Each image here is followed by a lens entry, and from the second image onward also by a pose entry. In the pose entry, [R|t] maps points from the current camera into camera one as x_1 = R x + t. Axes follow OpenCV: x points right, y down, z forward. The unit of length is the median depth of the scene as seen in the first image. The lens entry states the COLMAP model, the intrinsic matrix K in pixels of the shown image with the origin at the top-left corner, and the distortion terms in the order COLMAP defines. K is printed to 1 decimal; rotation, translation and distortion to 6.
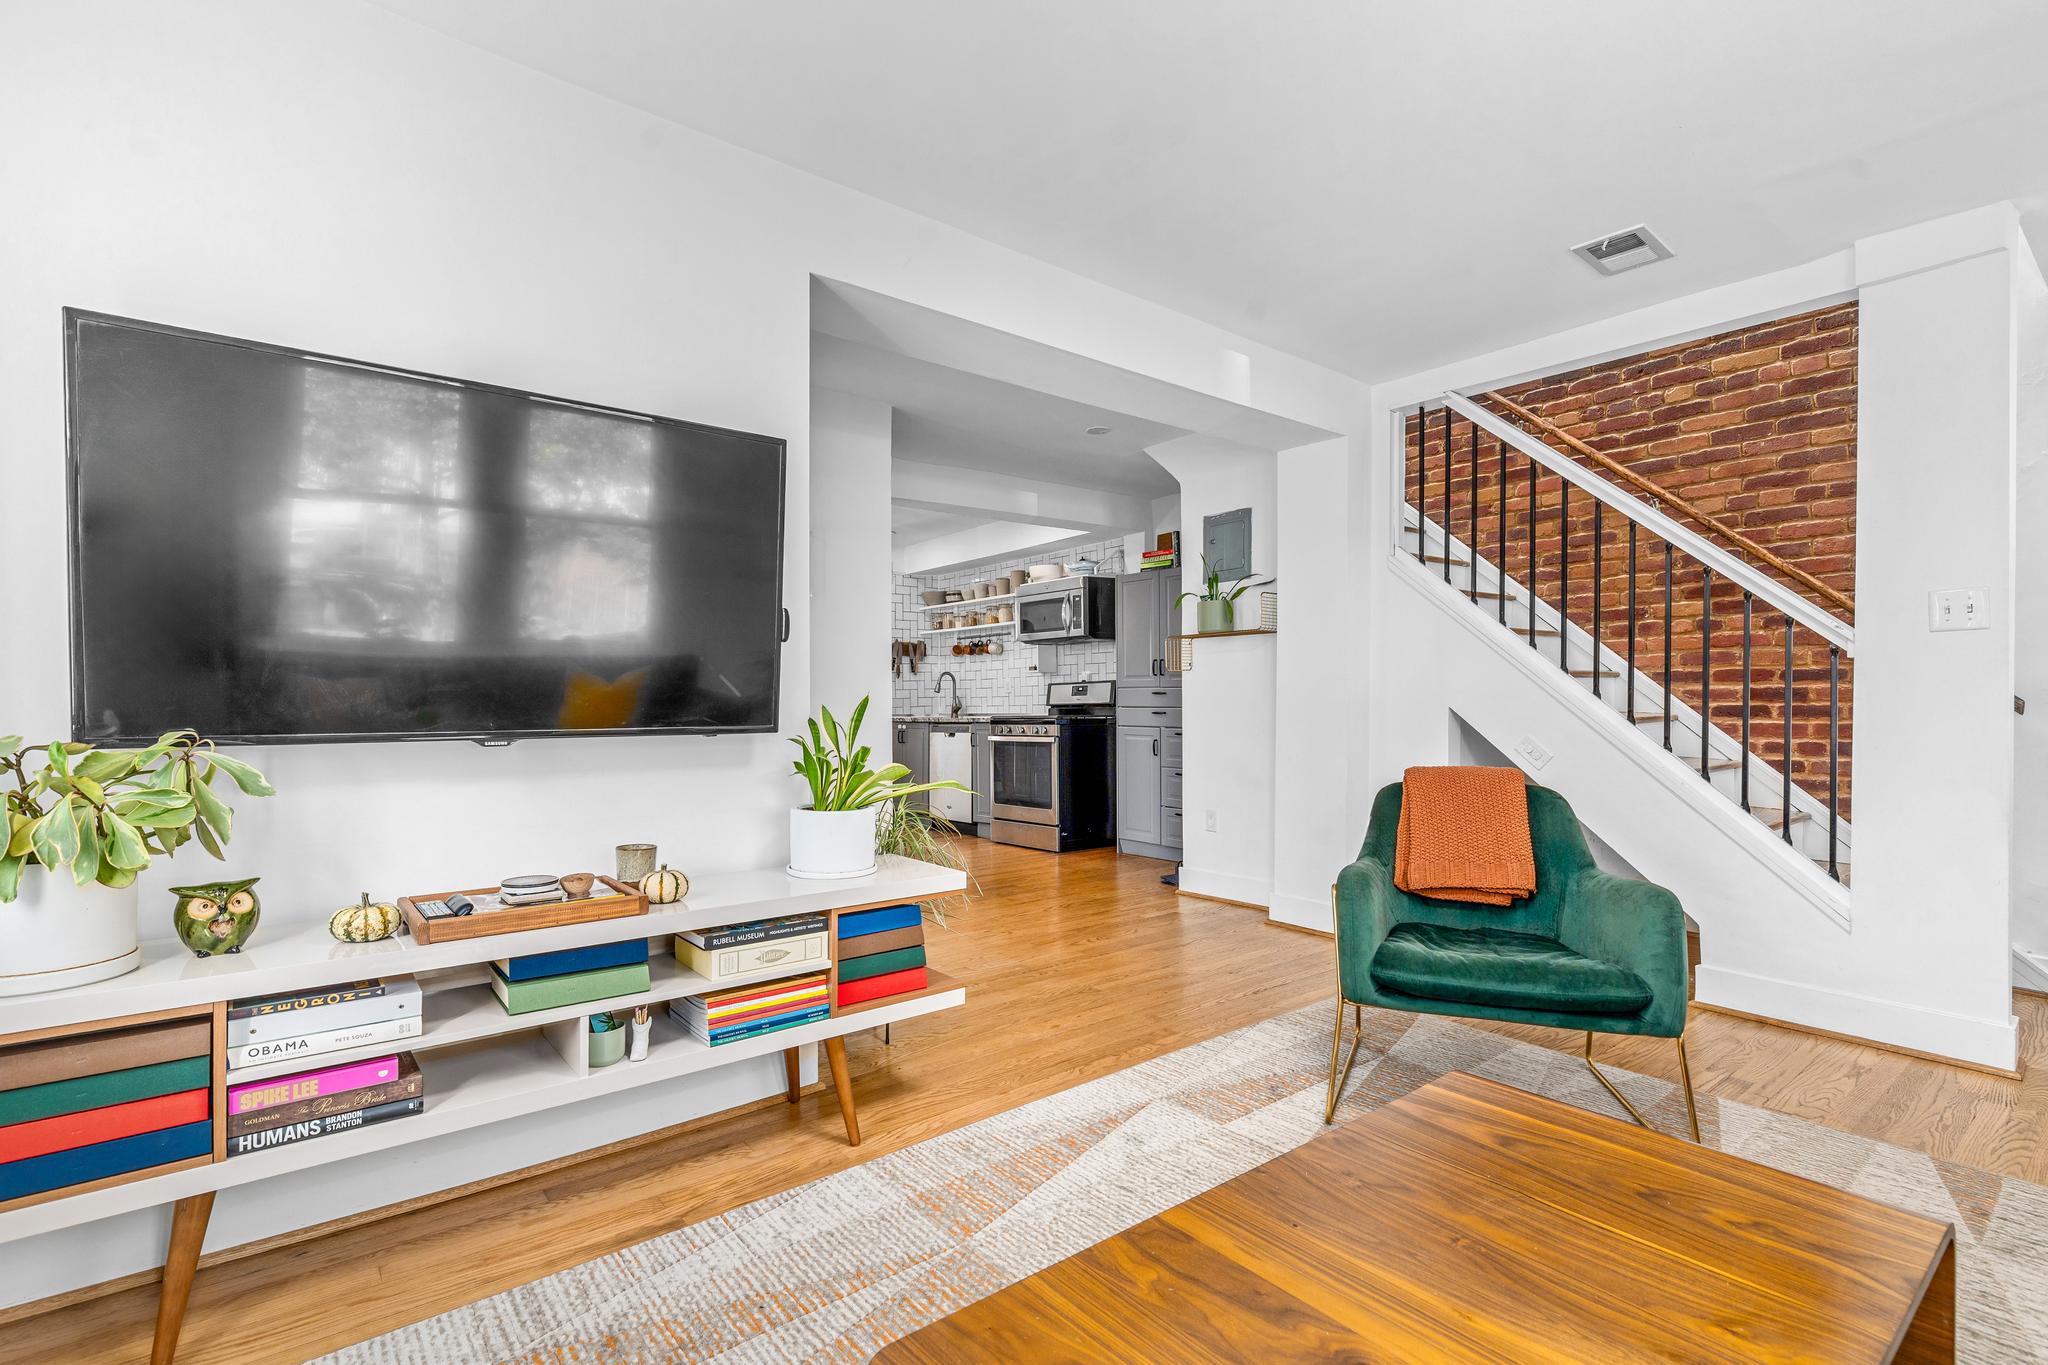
lens RADIAL K [[941.9, 0, 1021.6], [0, 941.9, 704.3], [0, 0, 1]] dist [0.004674, -0.000058]
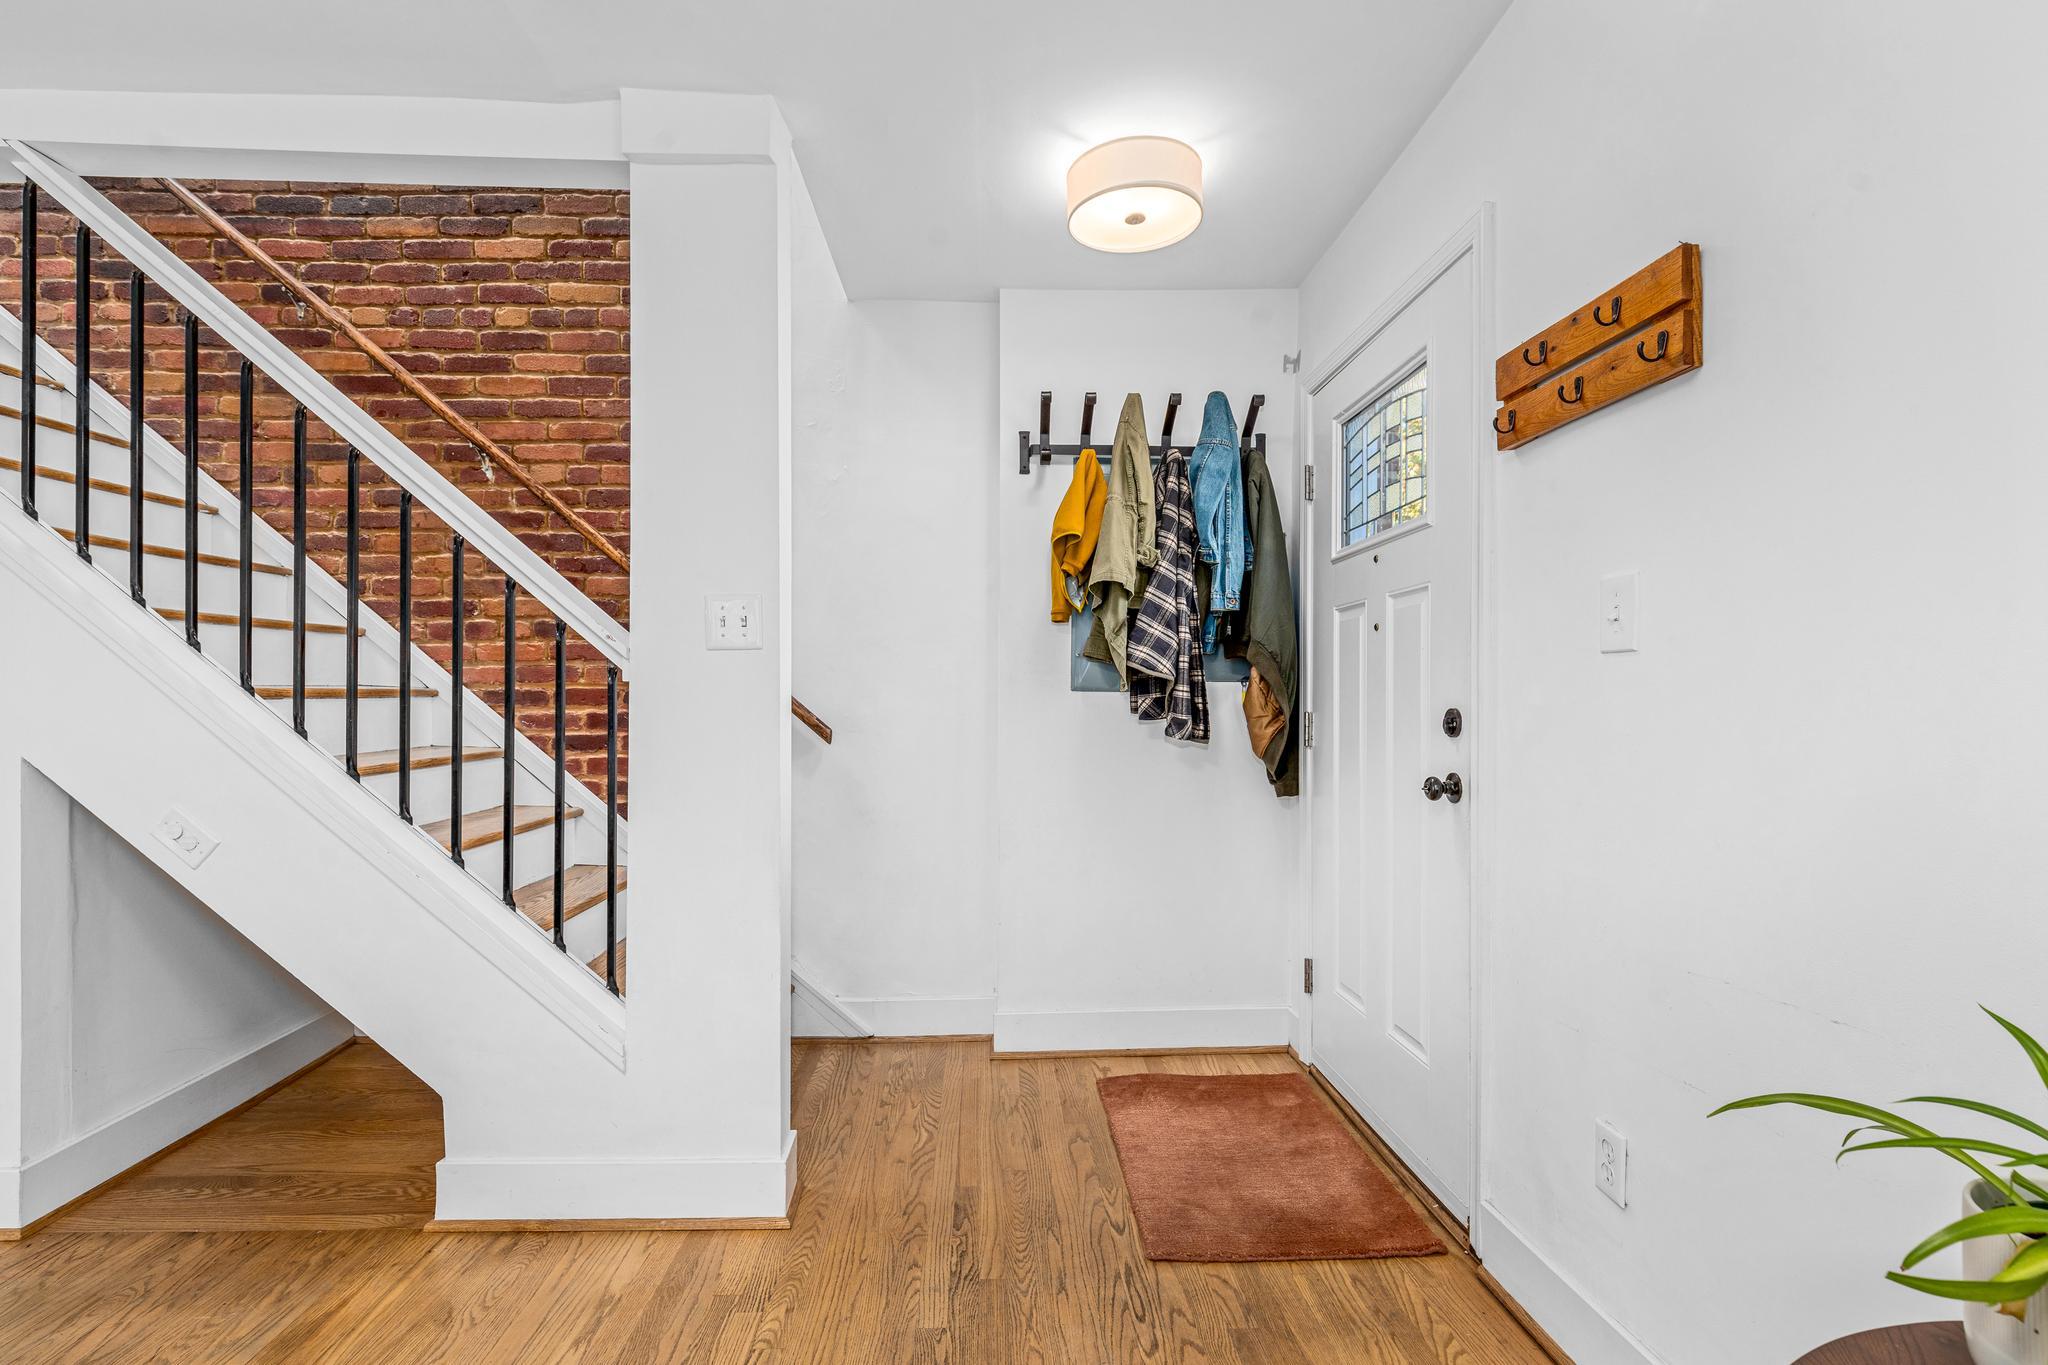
lens RADIAL K [[928.1, 0, 1017.5], [0, 928.1, 708.5], [0, 0, 1]] dist [0.008354, -0.000480]
pose [[0.597765, -0.005097, 0.801655, 0.344789], [0.004956, 0.999984, 0.002662, -0.020550], [-0.801656, 0.002381, 0.597781, 0.242782]]
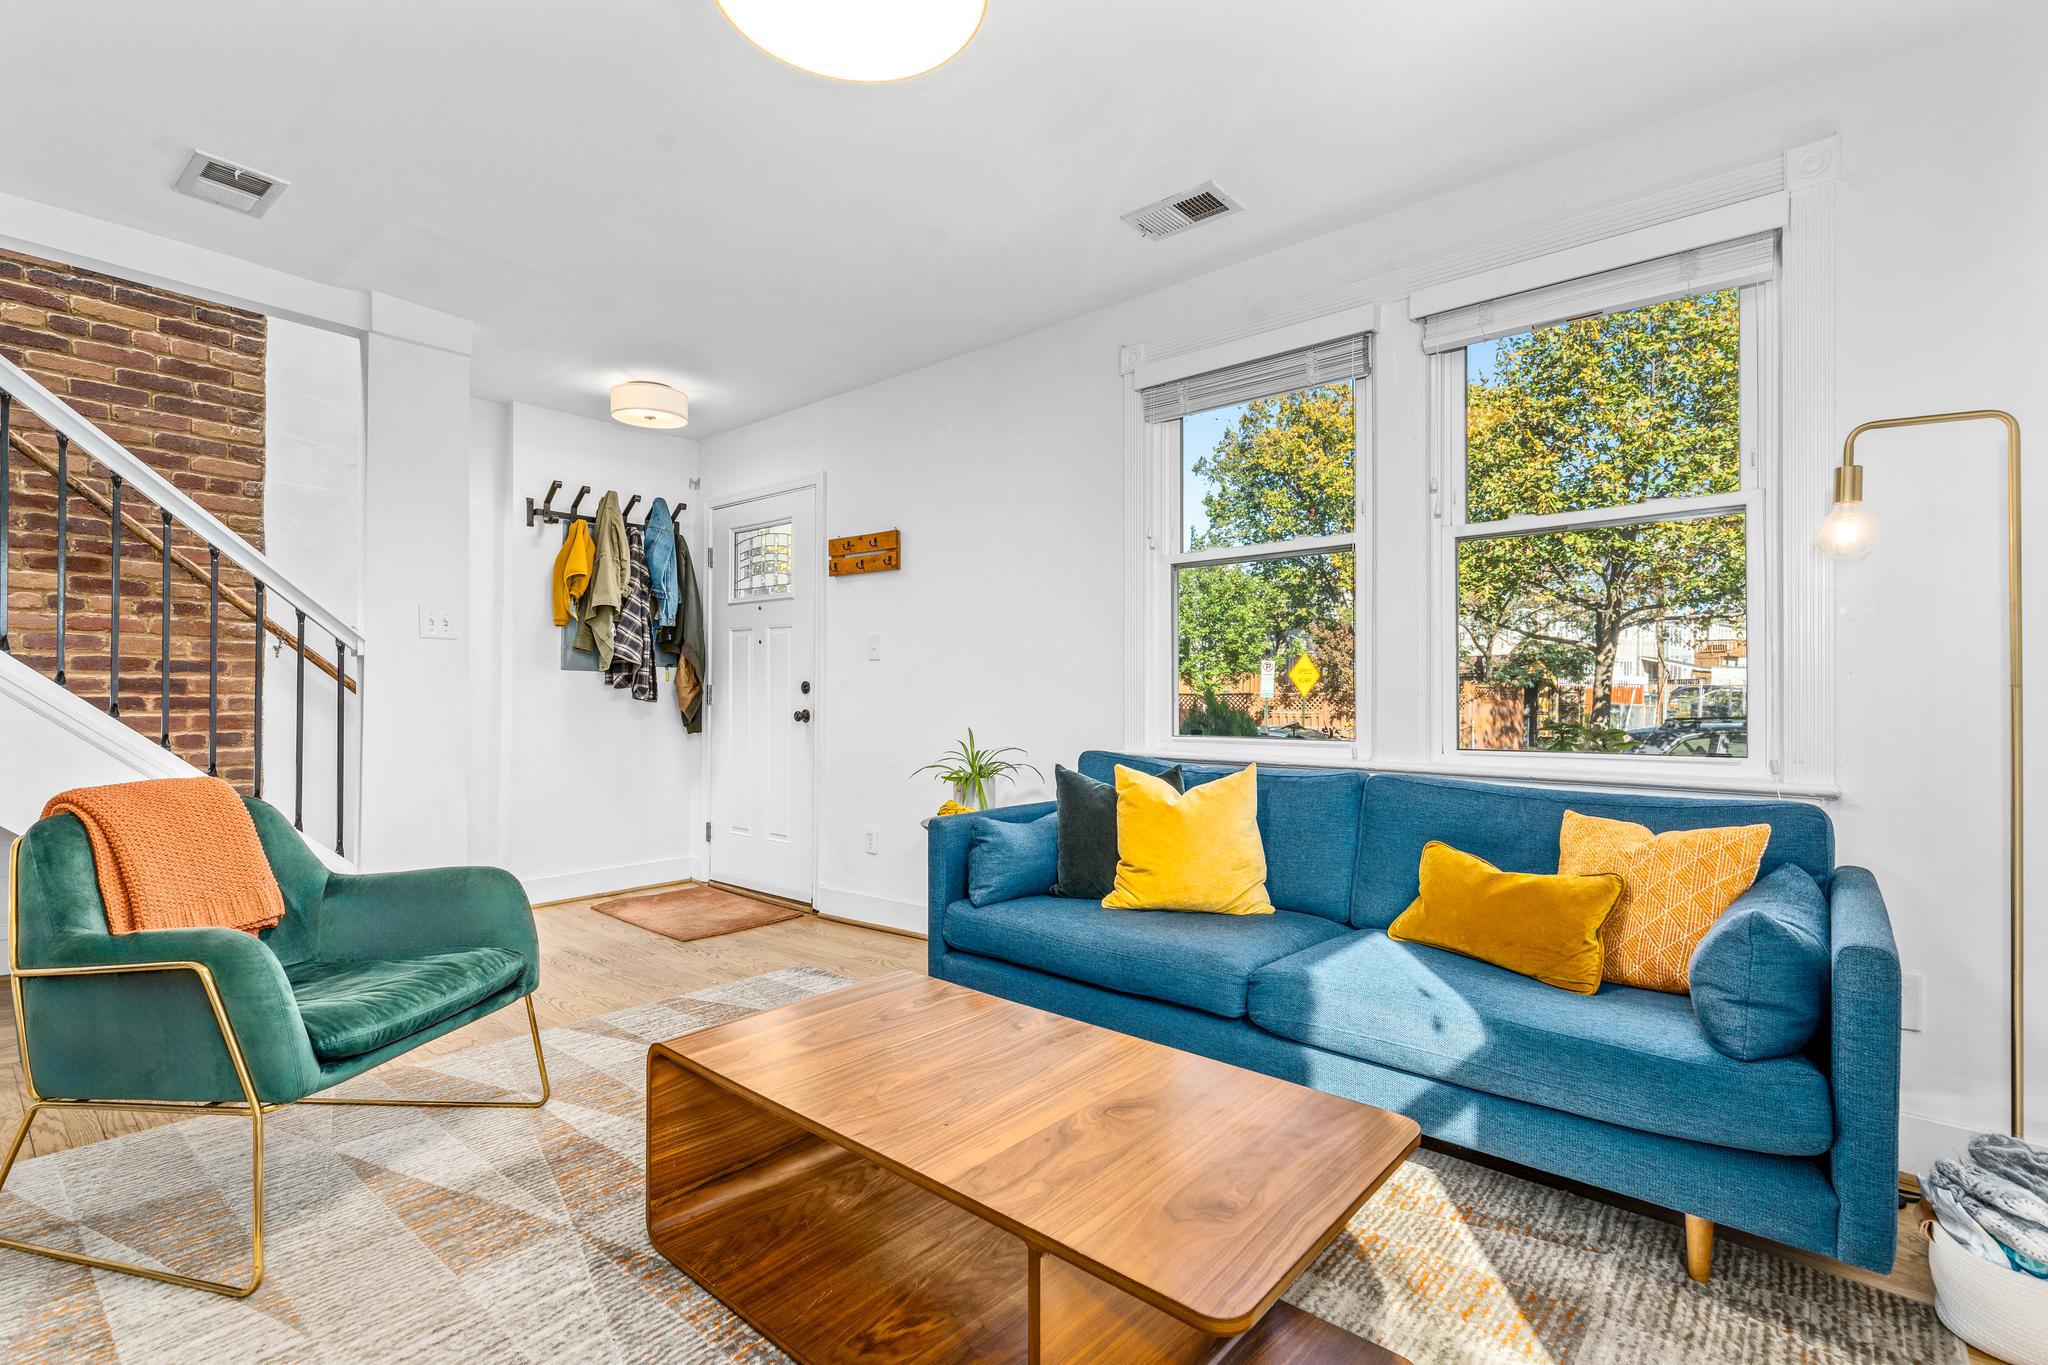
lens RADIAL K [[929.5, 0, 1012.2], [0, 929.5, 694.9], [0, 0, 1]] dist [0.002284, 0.000428]
pose [[-0.178787, 0.001401, 0.983887, -0.247213], [-0.001632, 0.999997, -0.001721, -0.000986], [-0.983886, -0.001913, -0.178785, 0.304483]]
